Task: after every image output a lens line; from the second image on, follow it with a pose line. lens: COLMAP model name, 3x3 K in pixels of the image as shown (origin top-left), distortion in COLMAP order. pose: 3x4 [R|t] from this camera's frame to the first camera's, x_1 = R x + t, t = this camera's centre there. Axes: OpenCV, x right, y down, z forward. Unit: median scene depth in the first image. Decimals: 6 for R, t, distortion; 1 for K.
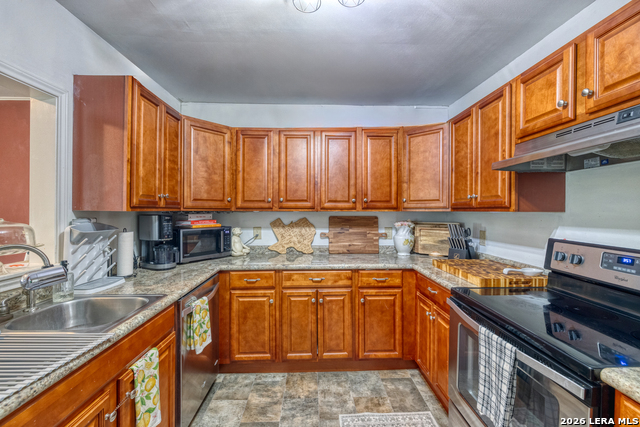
lens RADIAL K [[268.7, 0, 324.0], [0, 268.7, 212.6], [0, 0, 1]] dist [0.001643, -0.000352]
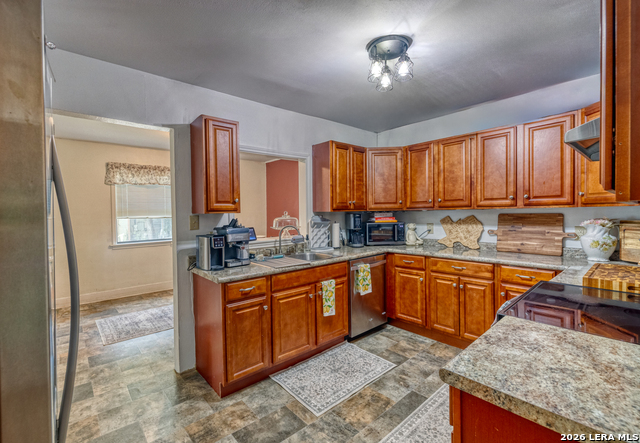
lens RADIAL K [[286.5, 0, 314.5], [0, 286.5, 221.0], [0, 0, 1]] dist [0.017802, 0.000135]
pose [[0.632093, 0.010679, -0.774819, 0.540760], [0.012888, 0.999622, 0.024291, 0.007312], [0.774785, -0.025340, 0.631716, -0.262626]]
